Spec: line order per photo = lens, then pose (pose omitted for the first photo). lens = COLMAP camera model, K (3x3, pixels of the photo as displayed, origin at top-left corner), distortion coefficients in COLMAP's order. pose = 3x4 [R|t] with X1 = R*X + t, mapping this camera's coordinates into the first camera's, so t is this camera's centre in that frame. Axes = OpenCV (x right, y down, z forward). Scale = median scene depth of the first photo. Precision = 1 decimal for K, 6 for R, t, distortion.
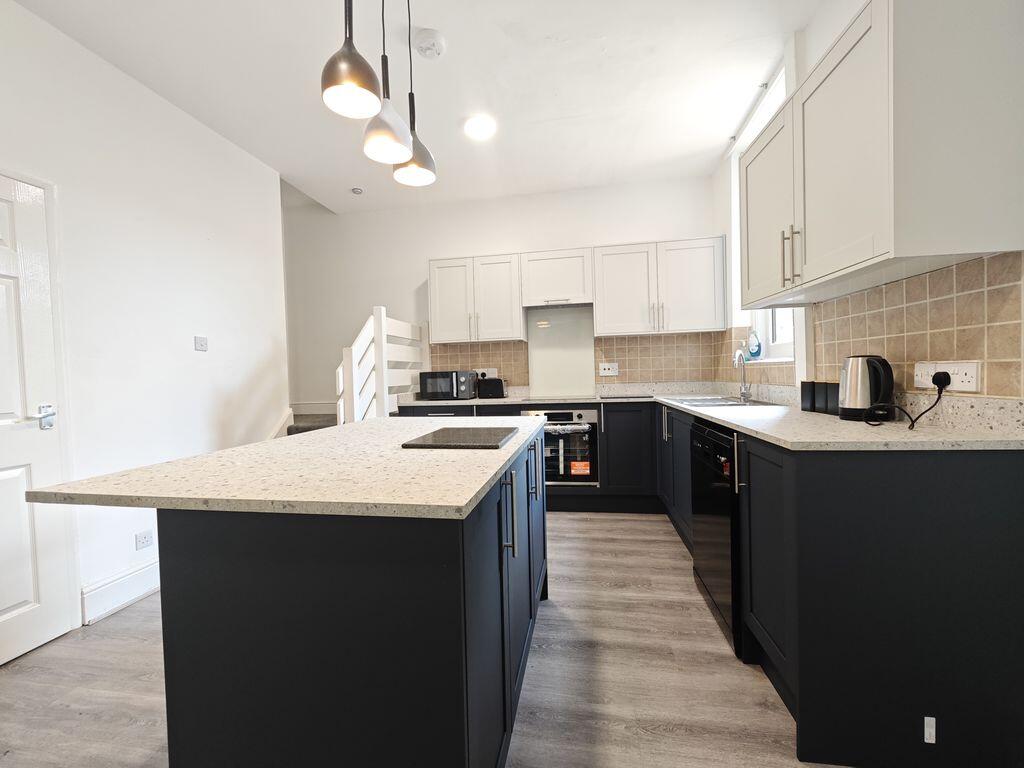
lens RADIAL K [[438.7, 0, 509.9], [0, 438.7, 384.7], [0, 0, 1]] dist [0.009869, 0.001073]
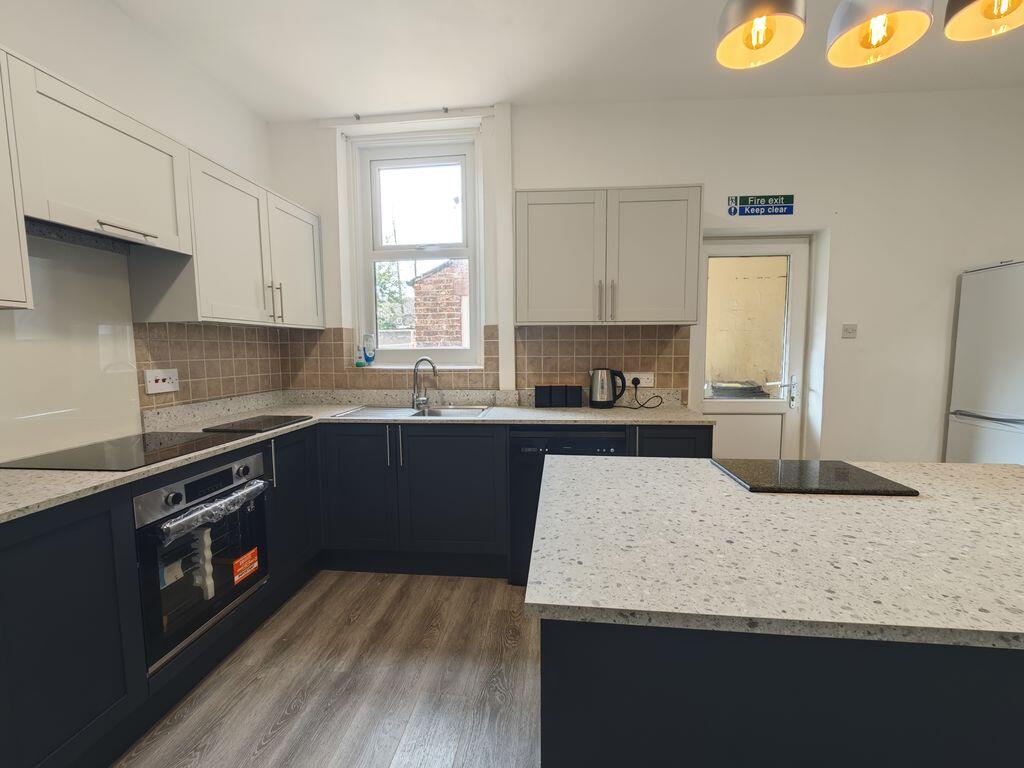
lens RADIAL K [[438.7, 0, 512.4], [0, 438.7, 384.1], [0, 0, 1]] dist [0.009869, 0.001073]
pose [[-0.060981, -0.052569, 0.996754, -0.445326], [0.034668, 0.997898, 0.054751, -0.059910], [-0.997537, 0.037894, -0.059030, 0.788564]]
